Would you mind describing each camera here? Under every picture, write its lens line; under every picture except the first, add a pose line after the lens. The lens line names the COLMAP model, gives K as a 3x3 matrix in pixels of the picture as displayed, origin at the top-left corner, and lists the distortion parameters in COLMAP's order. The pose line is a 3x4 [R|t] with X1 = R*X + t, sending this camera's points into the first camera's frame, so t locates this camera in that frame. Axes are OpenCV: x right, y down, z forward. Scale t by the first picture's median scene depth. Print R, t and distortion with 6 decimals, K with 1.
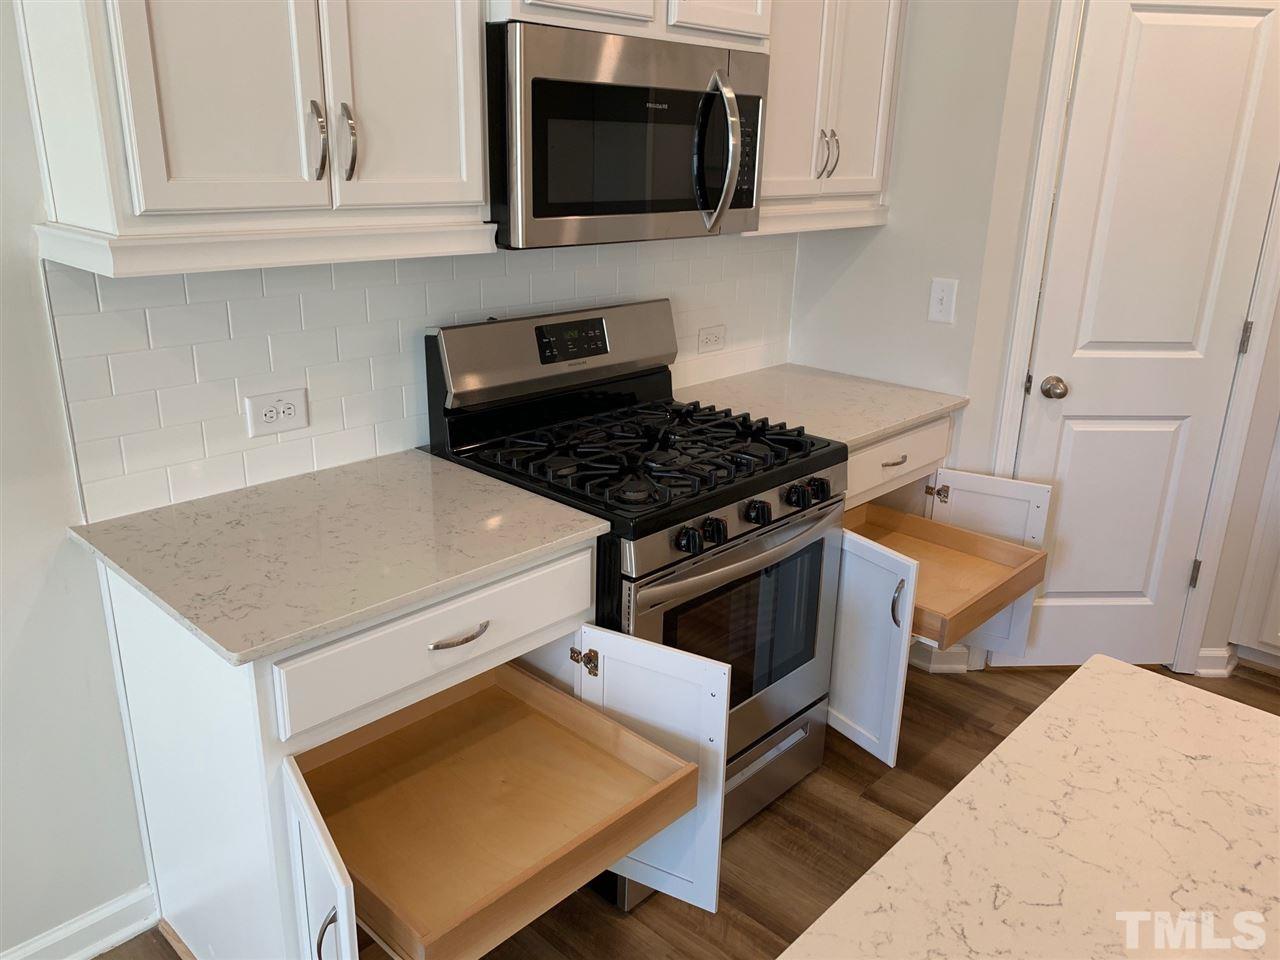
lens RADIAL K [[991.5, 0, 641.8], [0, 991.5, 468.2], [0, 0, 1]] dist [0.007682, -0.002994]
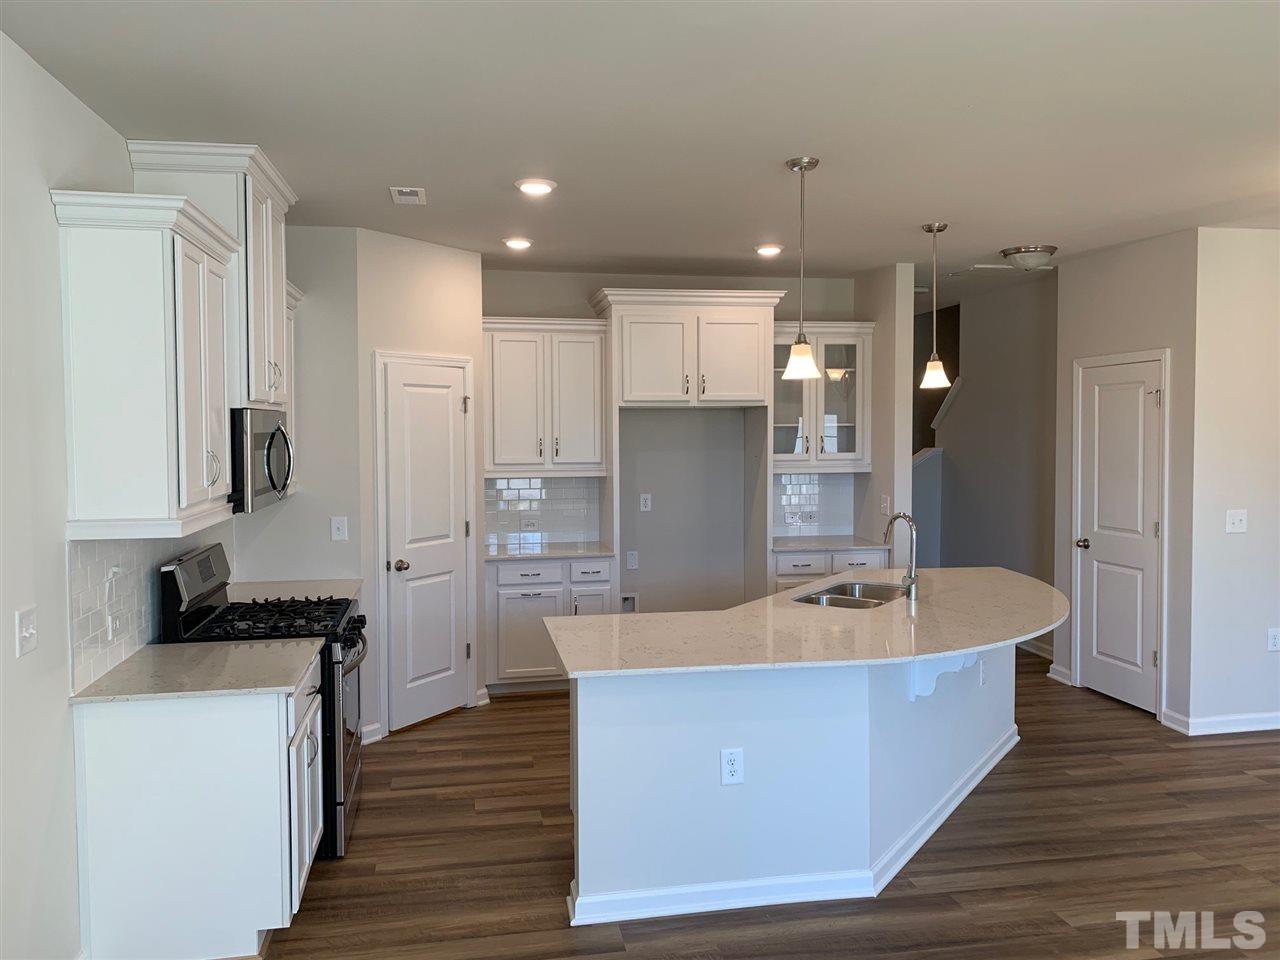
lens RADIAL K [[999.3, 0, 640.0], [0, 999.3, 480.0], [0, 0, 1]] dist [0.013517, 0.003934]
pose [[0.587181, -0.073683, 0.806095, -0.870470], [0.272268, 0.955802, -0.110960, 0.102873], [-0.762292, 0.284628, 0.581290, -0.533314]]
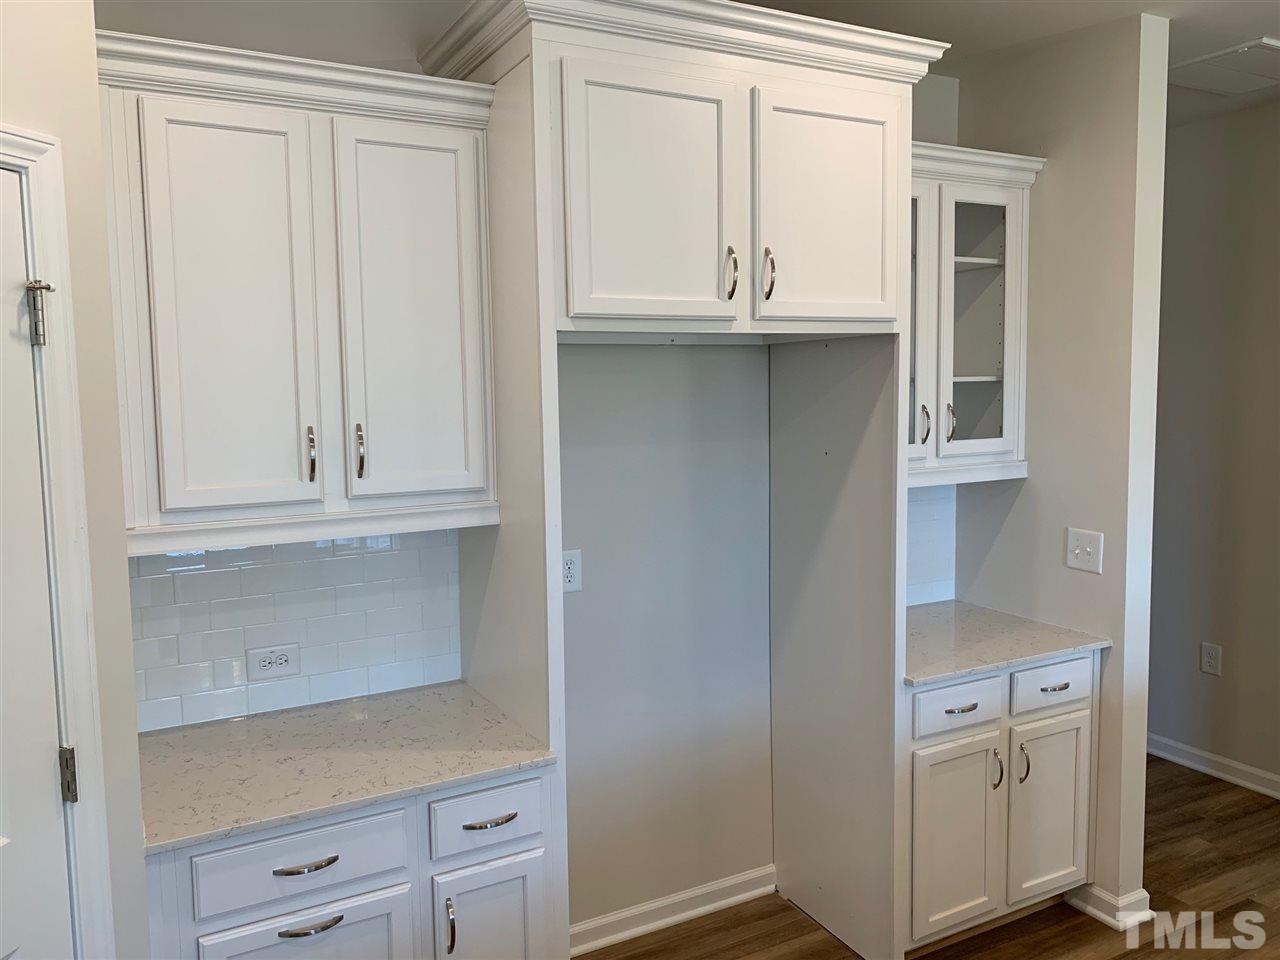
lens RADIAL K [[991.5, 0, 641.8], [0, 991.5, 468.2], [0, 0, 1]] dist [0.007682, -0.002994]
pose [[0.304629, -0.117542, 0.945191, 0.189465], [0.318684, 0.947740, 0.015149, -0.202200], [-0.897576, 0.296602, 0.326167, 0.465693]]
